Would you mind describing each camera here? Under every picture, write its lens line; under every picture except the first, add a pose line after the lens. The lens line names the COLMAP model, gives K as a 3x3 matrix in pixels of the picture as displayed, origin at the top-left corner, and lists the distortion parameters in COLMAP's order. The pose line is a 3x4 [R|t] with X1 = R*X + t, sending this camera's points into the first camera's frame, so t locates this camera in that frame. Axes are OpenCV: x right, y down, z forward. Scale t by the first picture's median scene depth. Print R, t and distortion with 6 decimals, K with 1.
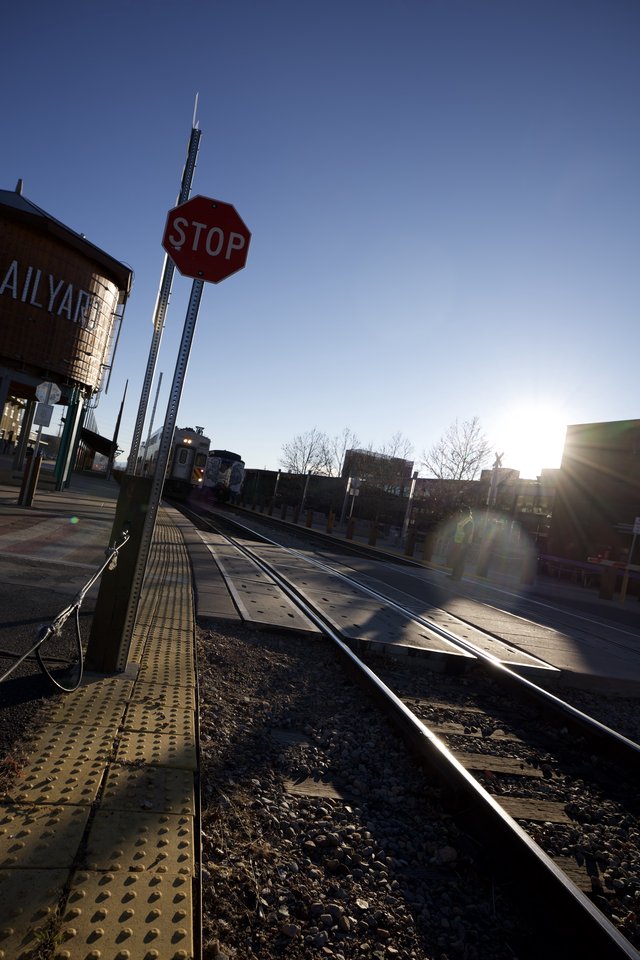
lens RADIAL K [[575.2, 0, 320.4], [0, 575.2, 473.1], [0, 0, 1]] dist [-0.021338, 0.032508]
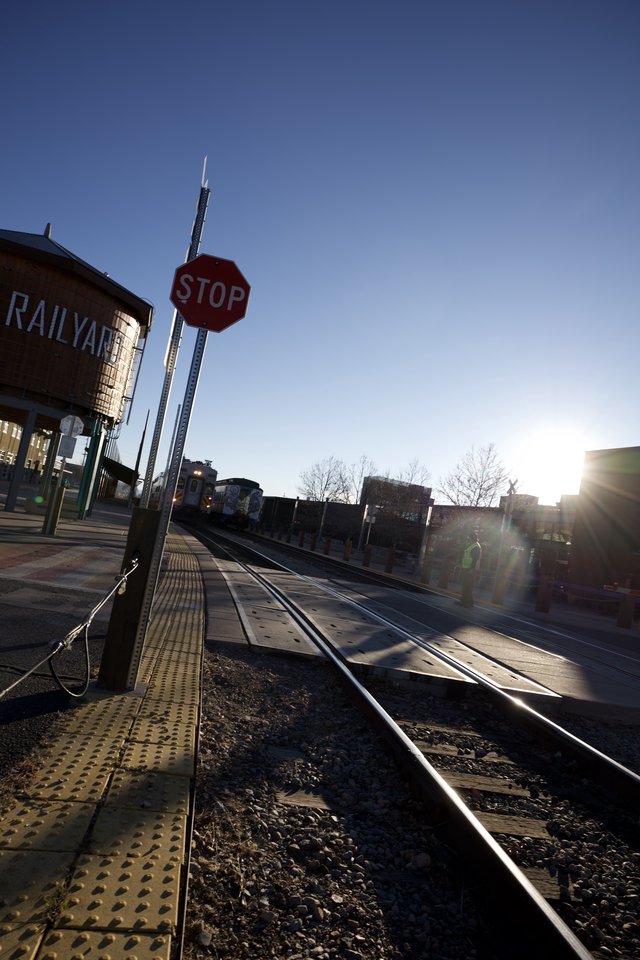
lens RADIAL K [[574.5, 0, 314.5], [0, 574.5, 480.4], [0, 0, 1]] dist [-0.020528, 0.034588]
pose [[0.999035, -0.005971, -0.043524, 0.039670], [0.004481, 0.999404, -0.034235, -0.008466], [0.043703, 0.034007, 0.998466, -0.064028]]
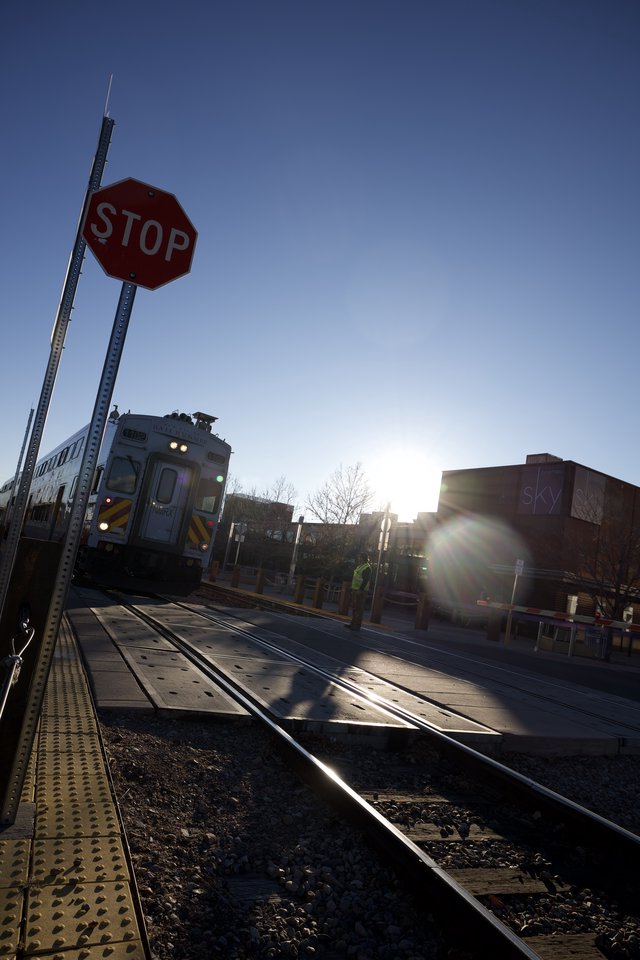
lens RADIAL K [[574.5, 0, 314.5], [0, 574.5, 480.4], [0, 0, 1]] dist [-0.020528, 0.034588]
pose [[0.979255, 0.005346, 0.202561, -0.103555], [0.007545, 0.997997, -0.062813, -0.017790], [-0.202492, 0.063038, 0.977253, 0.177324]]
